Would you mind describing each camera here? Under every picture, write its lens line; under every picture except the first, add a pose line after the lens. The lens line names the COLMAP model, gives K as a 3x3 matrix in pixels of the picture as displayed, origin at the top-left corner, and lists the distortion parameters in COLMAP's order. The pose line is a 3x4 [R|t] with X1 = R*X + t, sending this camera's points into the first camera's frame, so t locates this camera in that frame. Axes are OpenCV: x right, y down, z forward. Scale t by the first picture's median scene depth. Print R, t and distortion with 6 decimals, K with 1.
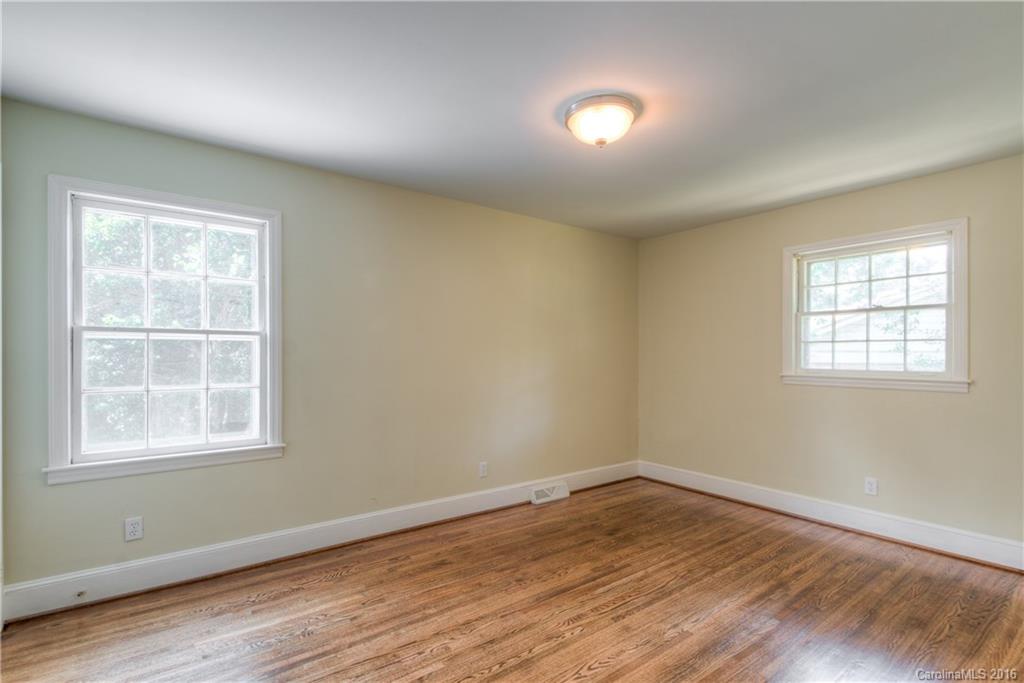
lens RADIAL K [[480.0, 0, 510.2], [0, 480.0, 349.7], [0, 0, 1]] dist [0.019681, -0.009284]
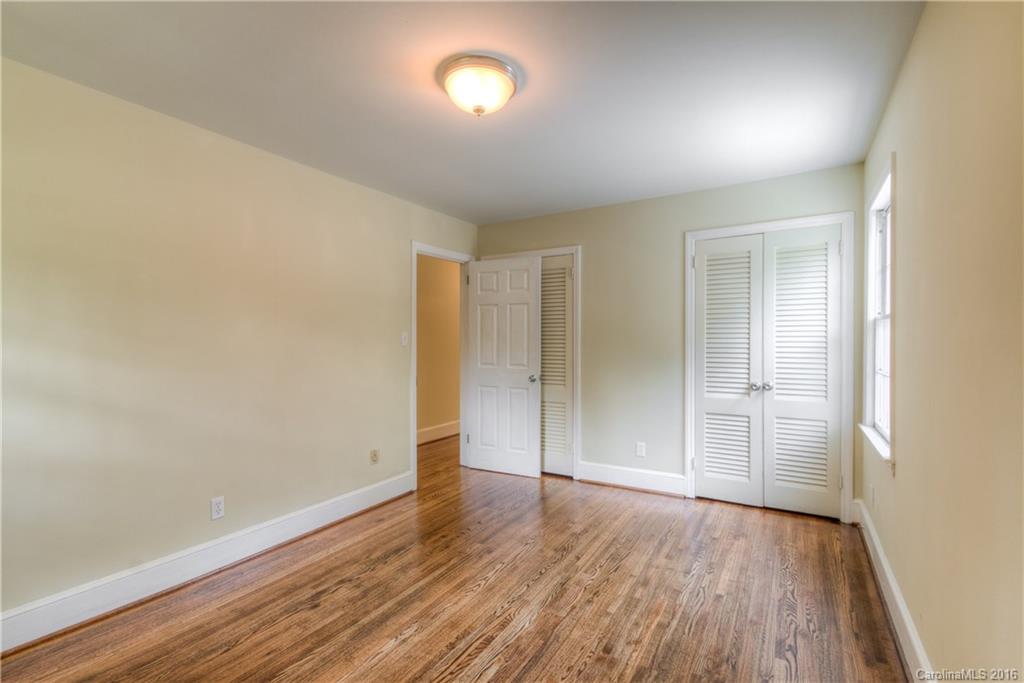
lens RADIAL K [[480.0, 0, 511.3], [0, 480.0, 342.0], [0, 0, 1]] dist [0.019681, -0.009284]
pose [[-0.926820, 0.003673, -0.375487, 0.506627], [0.003731, 0.999993, 0.000573, -0.001676], [0.375487, -0.000870, -0.926827, 1.985735]]
